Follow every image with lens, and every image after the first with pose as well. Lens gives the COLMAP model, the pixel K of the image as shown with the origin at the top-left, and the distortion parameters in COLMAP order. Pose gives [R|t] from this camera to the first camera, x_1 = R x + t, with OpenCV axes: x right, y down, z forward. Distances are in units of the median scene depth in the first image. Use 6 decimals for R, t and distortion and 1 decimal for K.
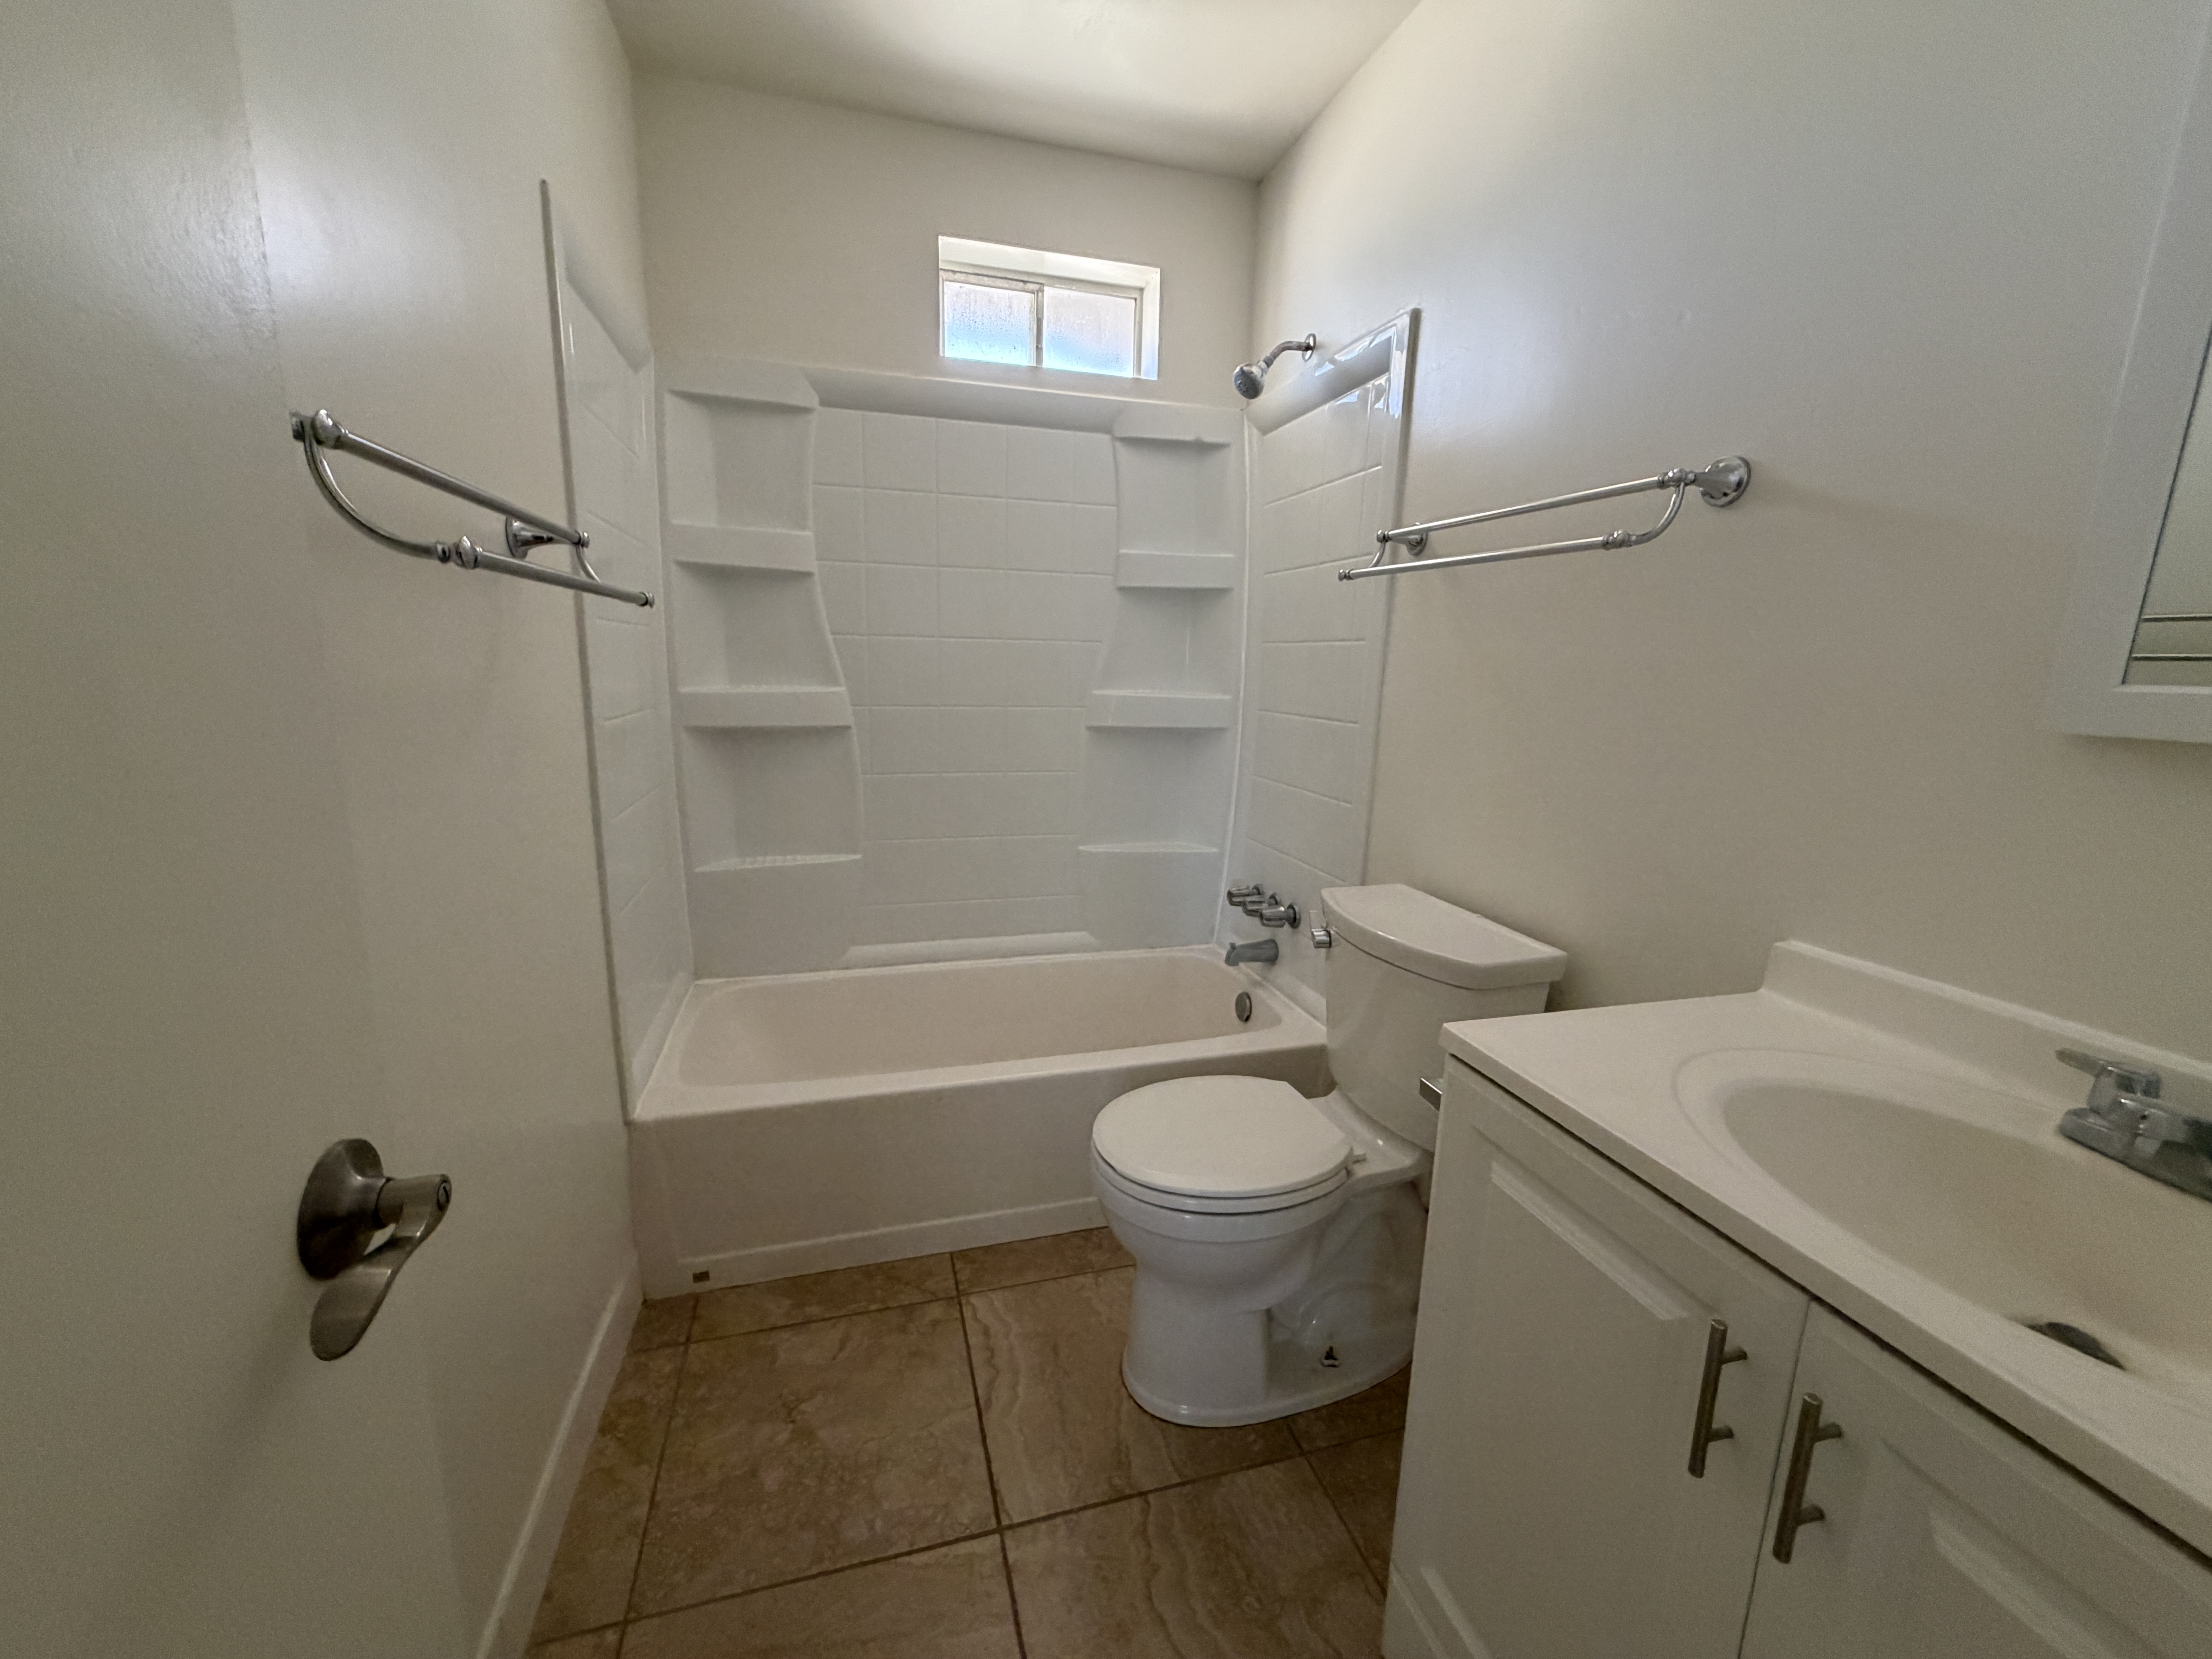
lens RADIAL K [[878.2, 0, 1097.4], [0, 878.2, 825.8], [0, 0, 1]] dist [-0.002854, 0.000311]
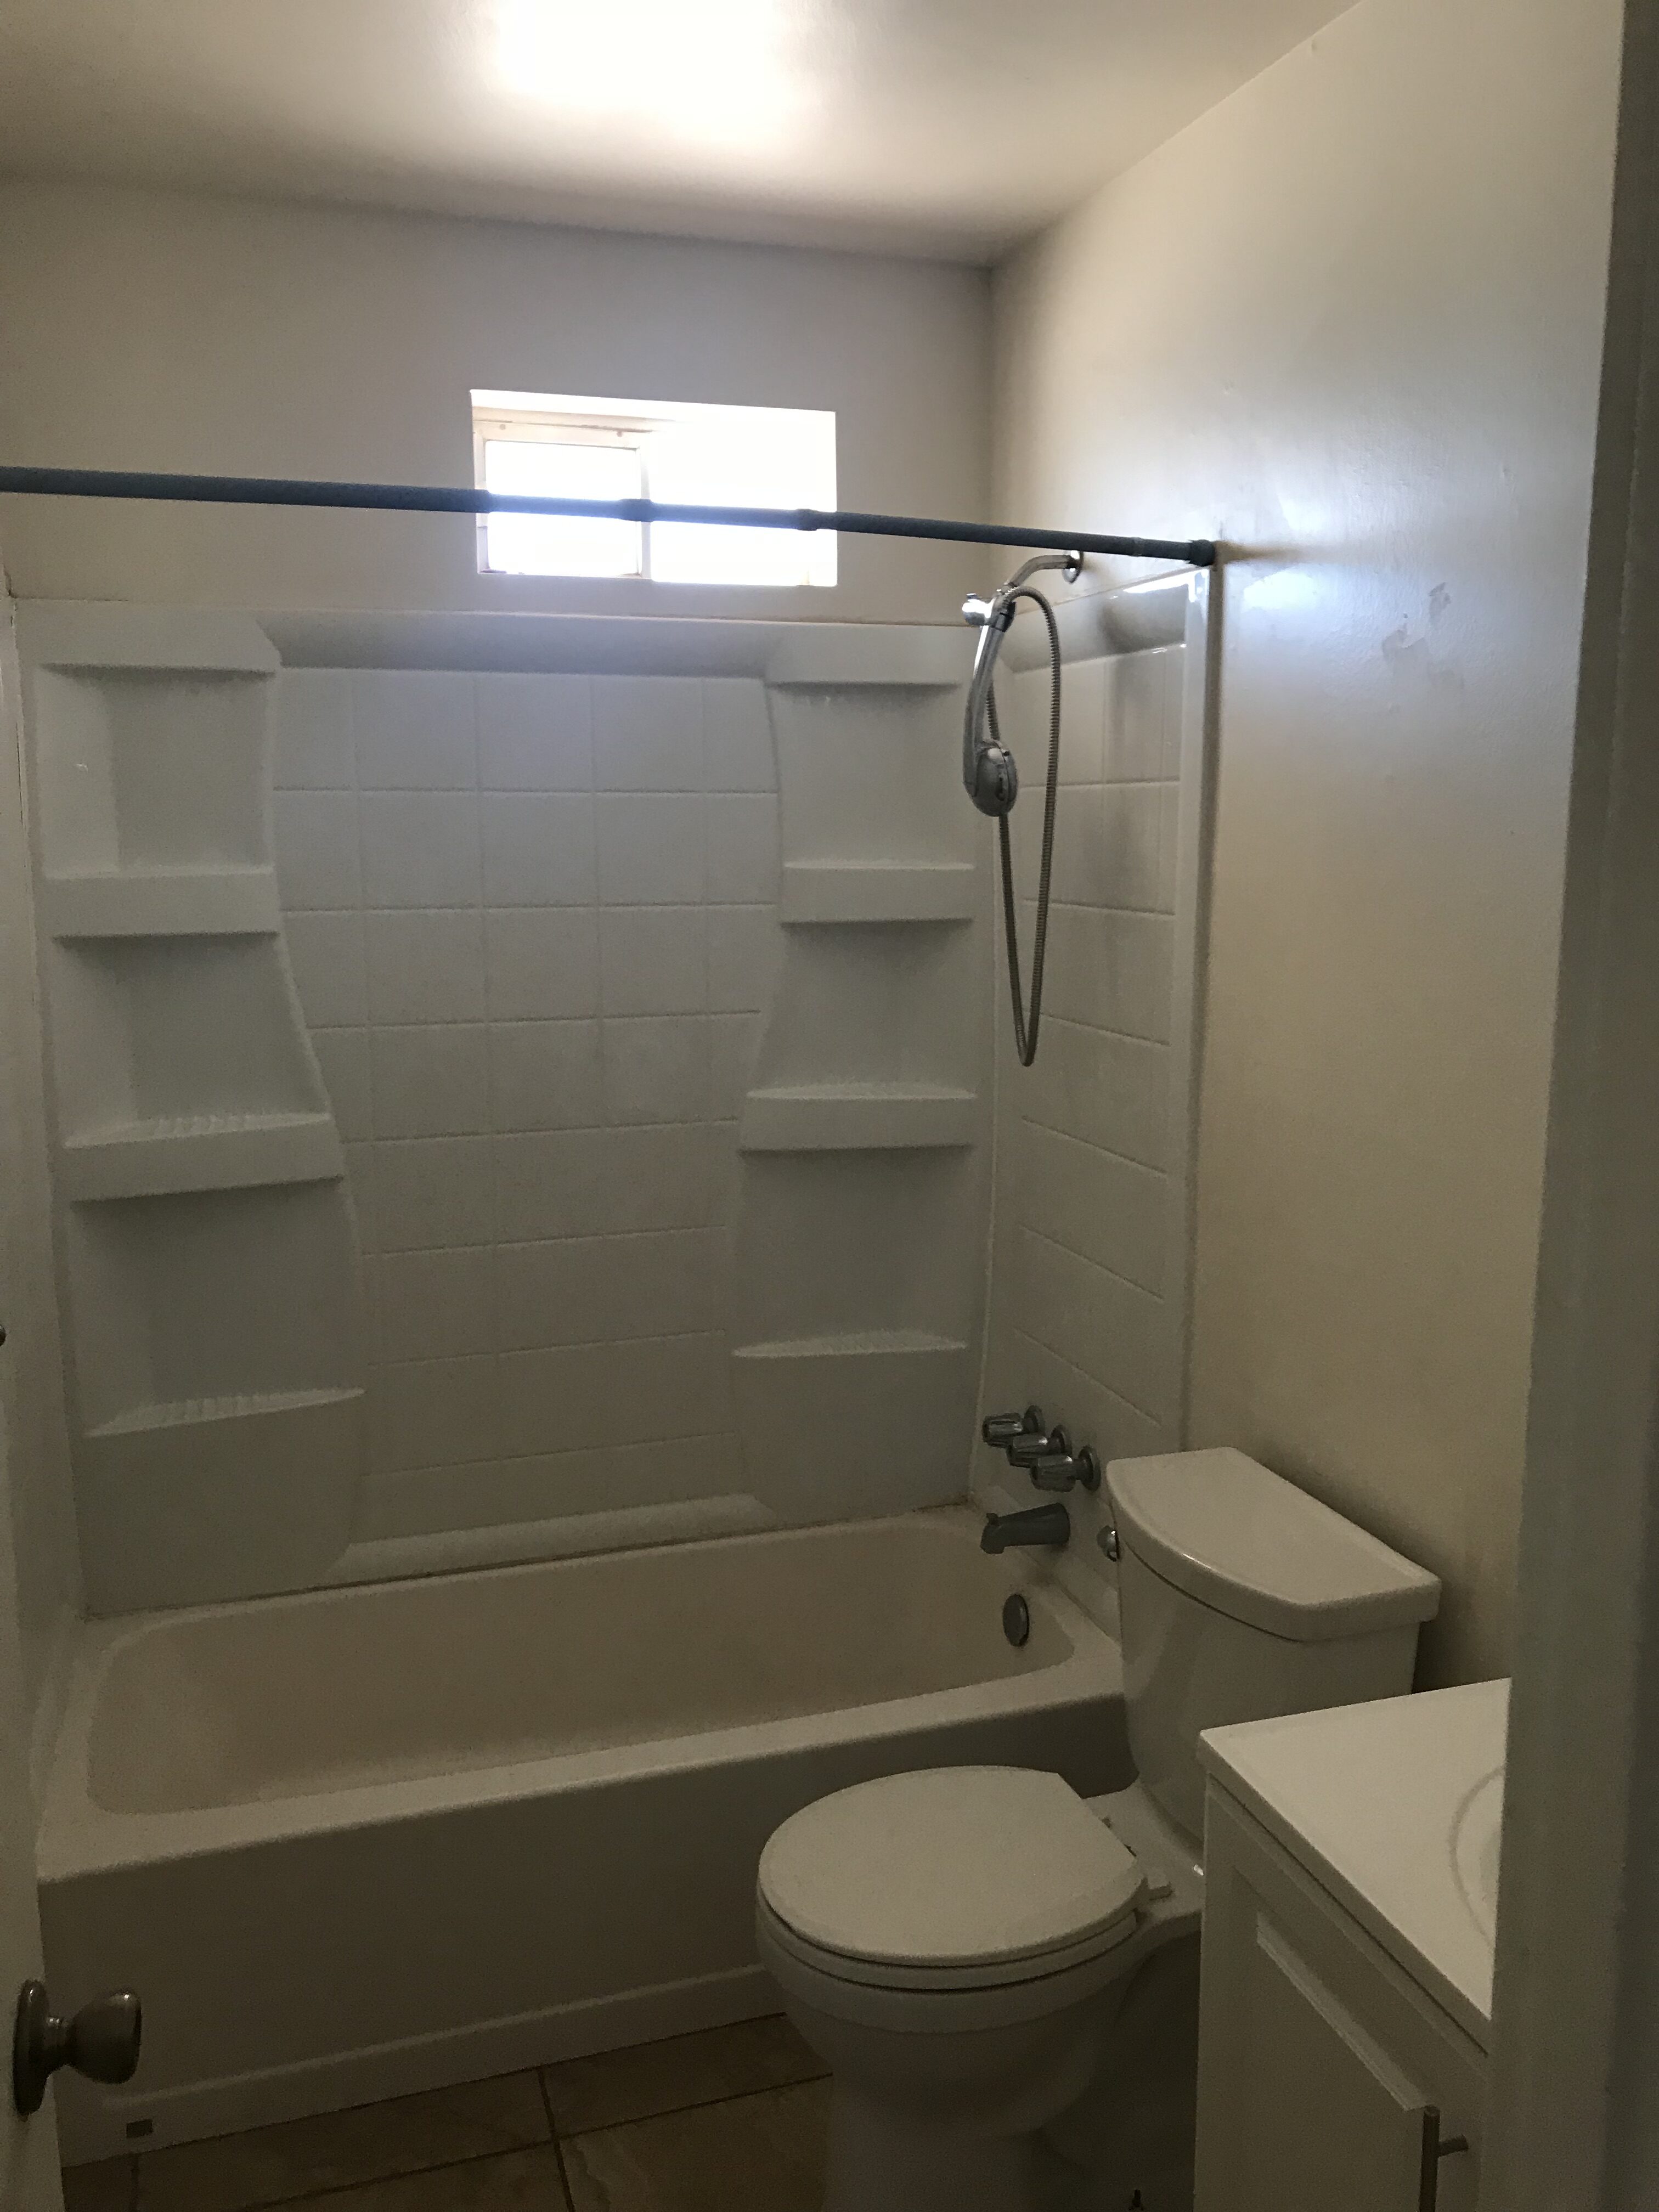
lens RADIAL K [[1803.7, 0, 829.5], [0, 1803.7, 1106.0], [0, 0, 1]] dist [0.033073, -0.006626]
pose [[0.999006, -0.033481, 0.029432, 0.016827], [0.034202, 0.999118, -0.024371, -0.130793], [-0.028590, 0.025354, 0.999270, -0.262853]]
